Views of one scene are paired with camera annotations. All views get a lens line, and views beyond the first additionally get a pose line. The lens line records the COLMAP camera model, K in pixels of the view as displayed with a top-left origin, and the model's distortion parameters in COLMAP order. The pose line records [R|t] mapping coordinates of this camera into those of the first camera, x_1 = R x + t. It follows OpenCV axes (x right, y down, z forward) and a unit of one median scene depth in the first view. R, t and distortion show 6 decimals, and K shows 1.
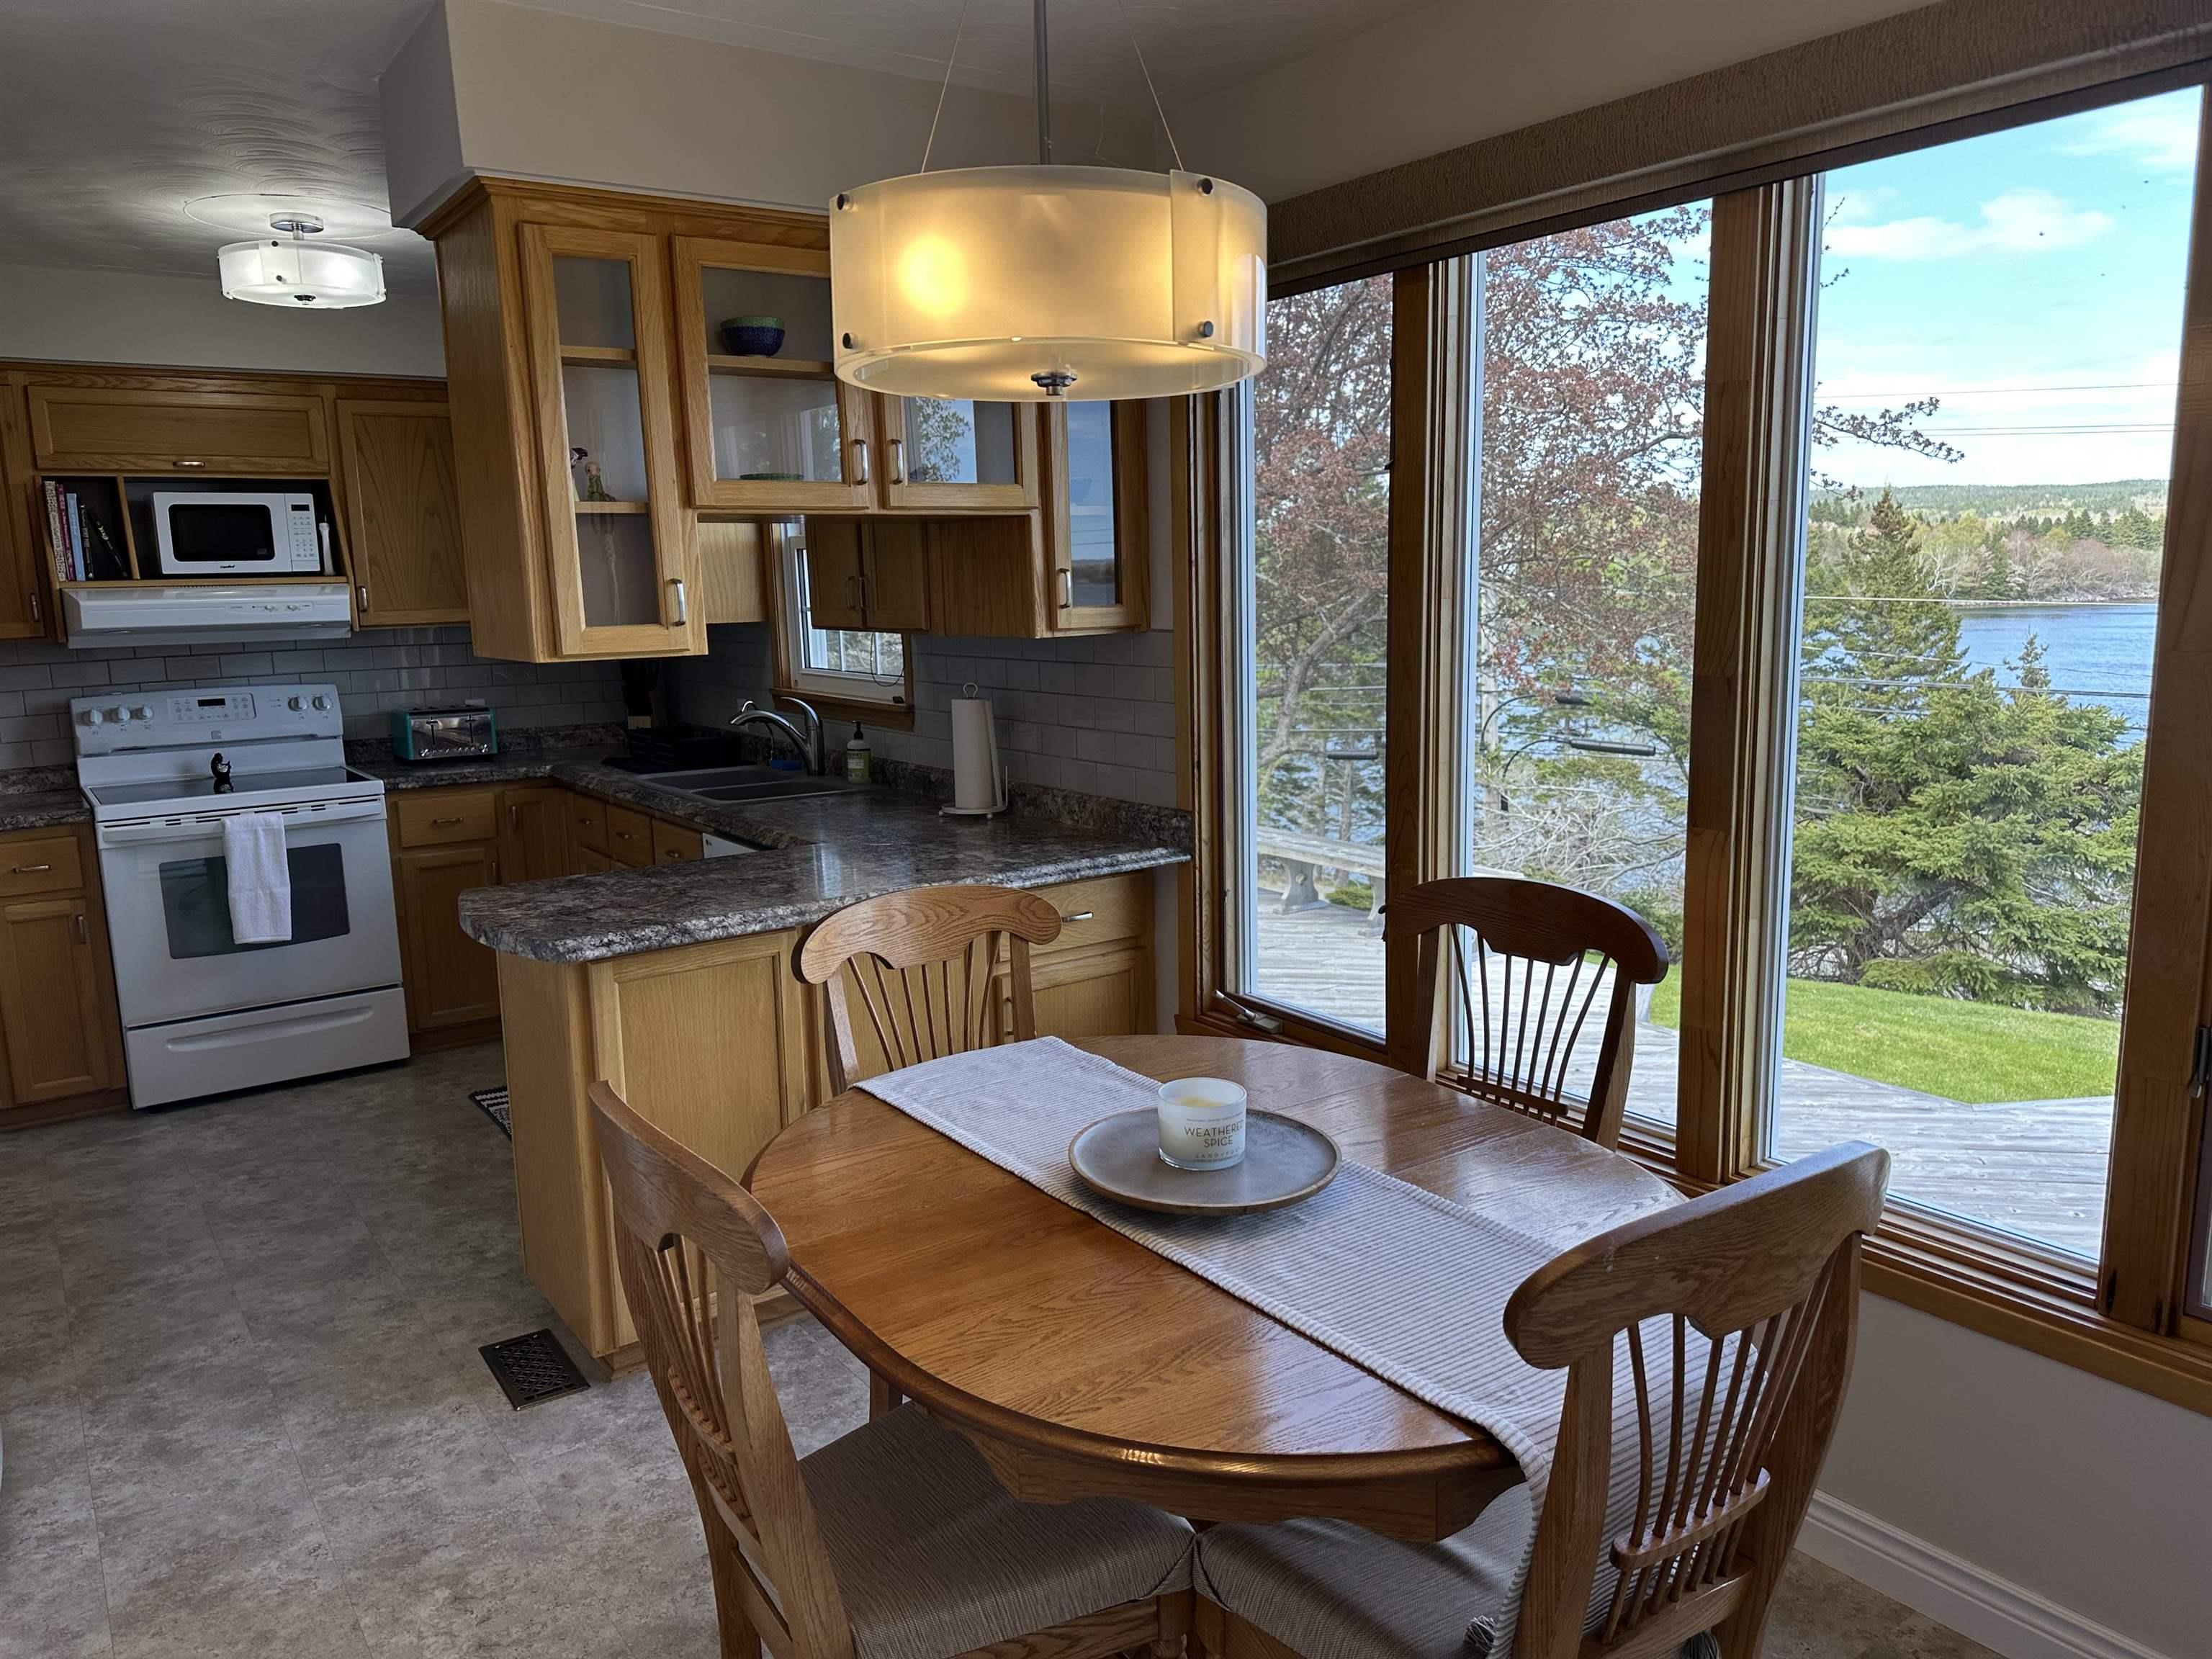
lens RADIAL K [[1547.9, 0, 1086.6], [0, 1547.9, 836.8], [0, 0, 1]] dist [0.091239, -0.115548]
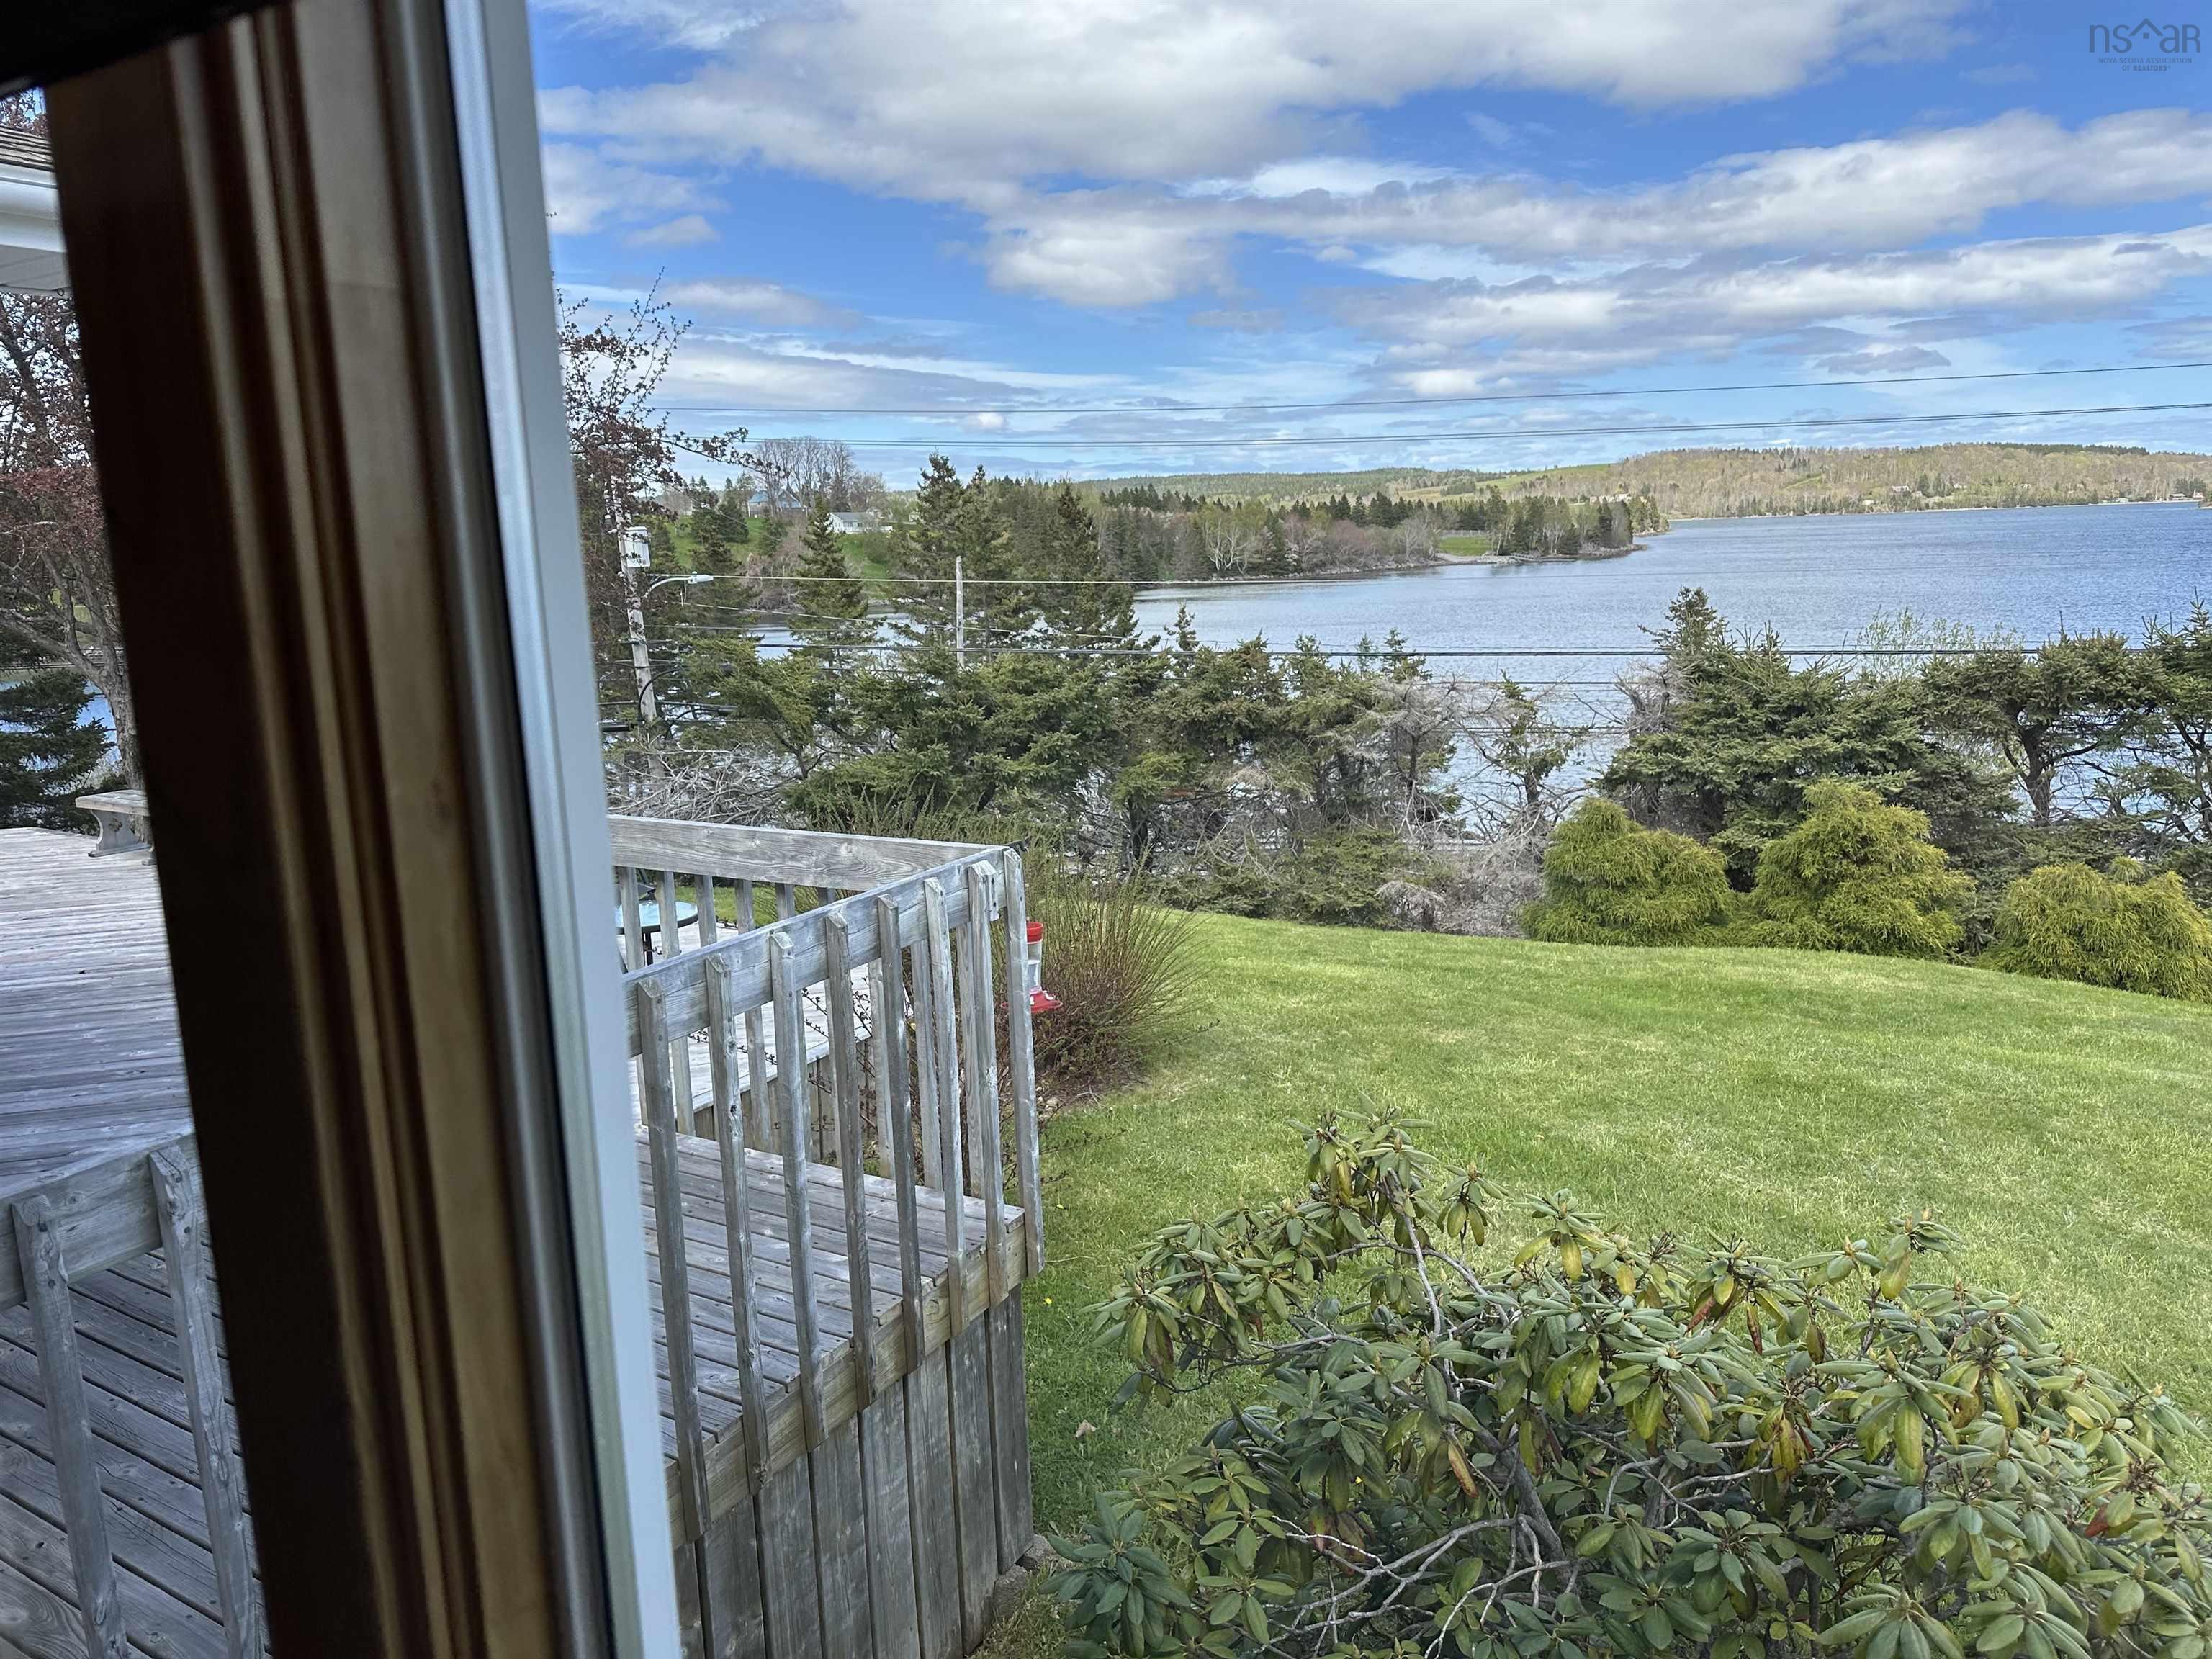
lens RADIAL K [[1547.9, 0, 1105.4], [0, 1547.9, 830.5], [0, 0, 1]] dist [0.091239, -0.115548]
pose [[0.920852, -0.084452, 0.380657, 0.670233], [0.081637, 0.996383, 0.023567, 0.109270], [-0.381270, 0.009374, 0.924416, -0.710235]]
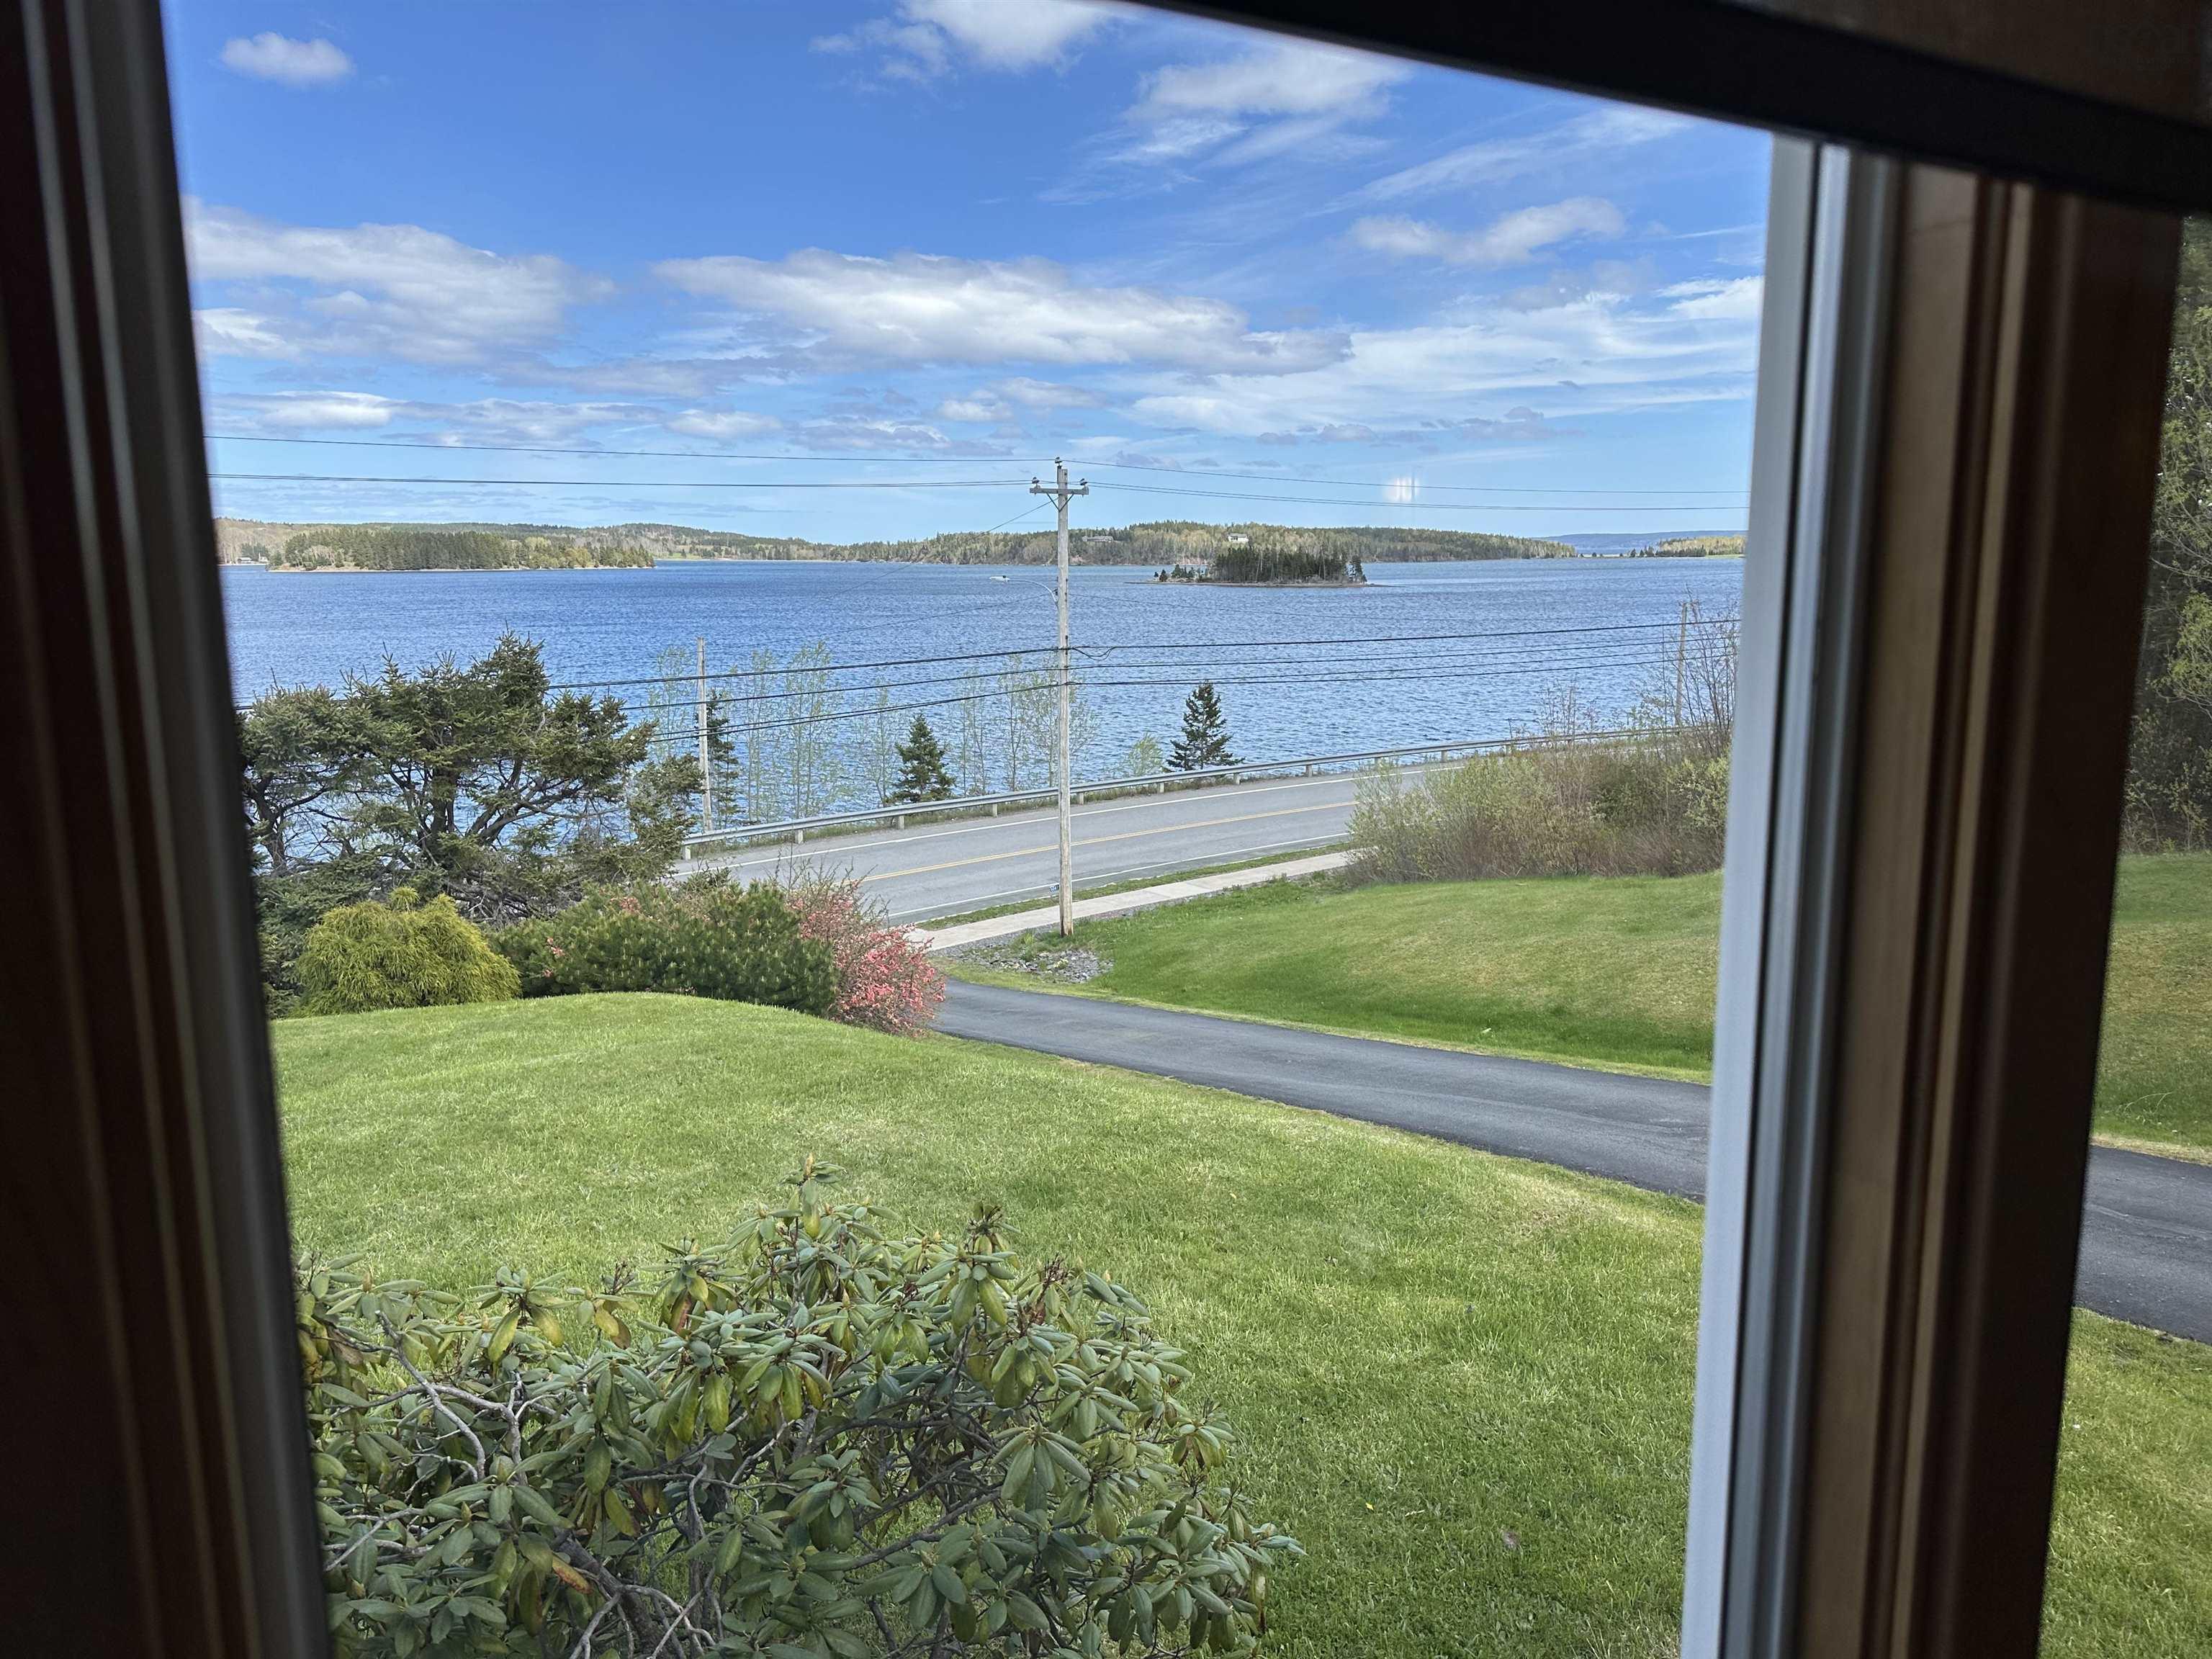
lens RADIAL K [[1547.9, 0, 1116.6], [0, 1547.9, 809.7], [0, 0, 1]] dist [0.091239, -0.115548]
pose [[0.080600, -0.142155, 0.986557, 0.509192], [0.172999, 0.976751, 0.126609, 0.073217], [-0.981619, 0.160469, 0.103319, -0.516517]]
